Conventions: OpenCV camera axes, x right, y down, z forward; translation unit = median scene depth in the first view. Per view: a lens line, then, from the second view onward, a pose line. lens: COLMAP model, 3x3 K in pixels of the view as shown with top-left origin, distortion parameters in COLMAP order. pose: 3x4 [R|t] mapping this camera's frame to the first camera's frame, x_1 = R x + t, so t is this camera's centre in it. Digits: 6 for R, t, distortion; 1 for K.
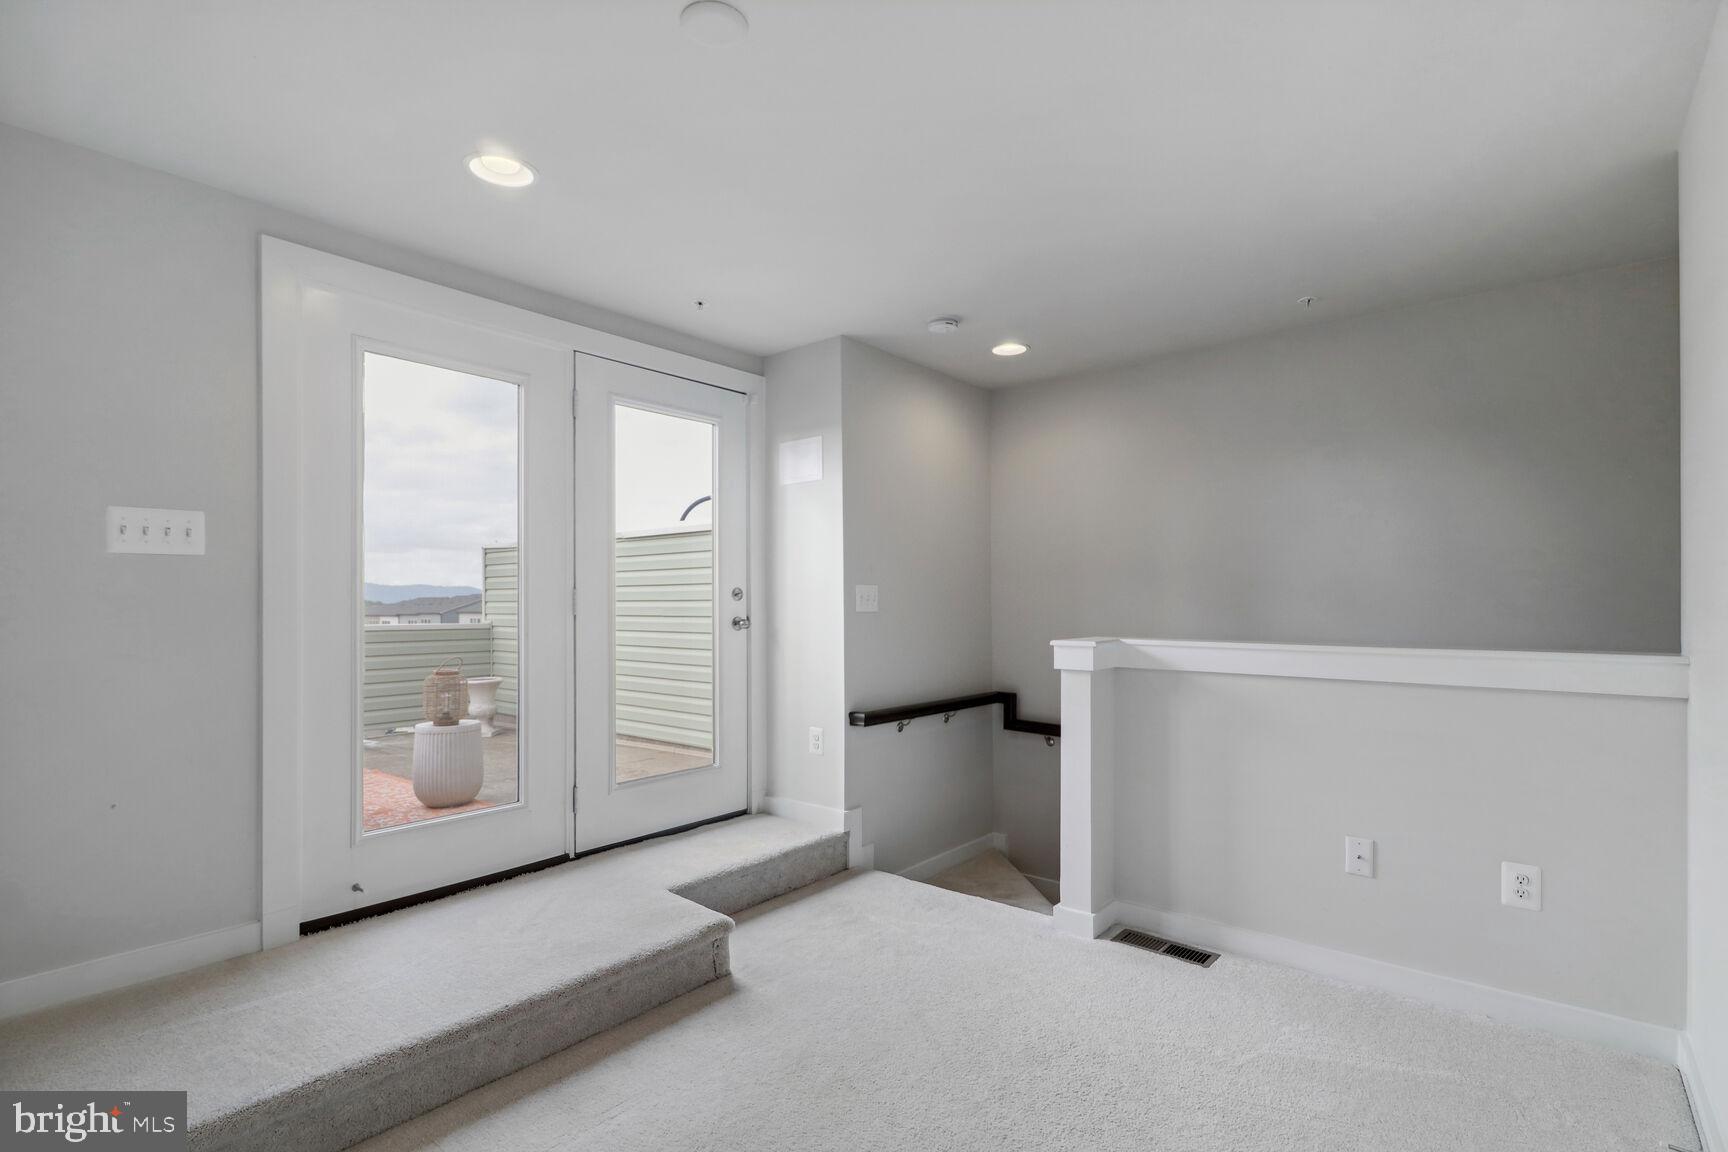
lens RADIAL K [[815.1, 0, 874.0], [0, 815.1, 591.7], [0, 0, 1]] dist [0.018909, -0.004737]
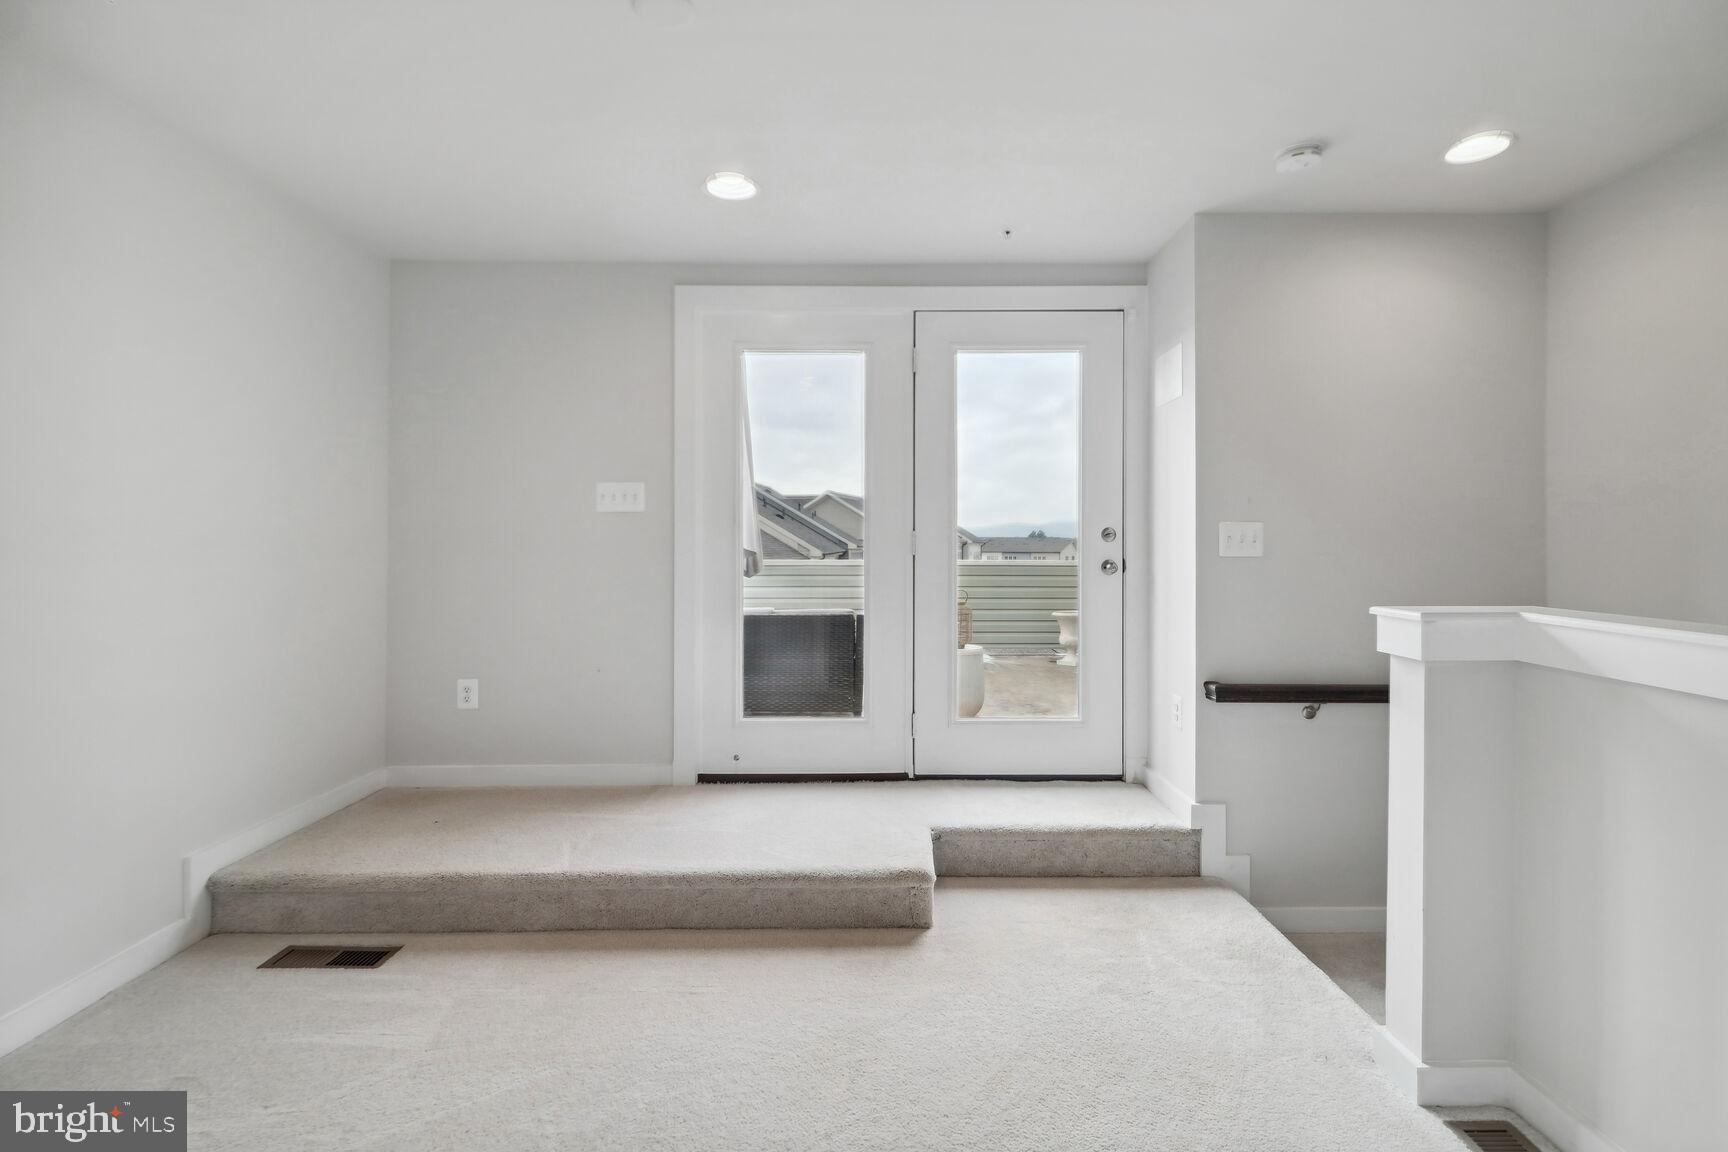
lens RADIAL K [[815.1, 0, 920.2], [0, 815.1, 533.1], [0, 0, 1]] dist [0.018909, -0.004737]
pose [[0.643521, -0.005270, -0.765410, 0.445181], [0.007740, 0.999970, -0.000378, 0.000041], [0.765389, -0.005681, 0.643543, 0.295714]]
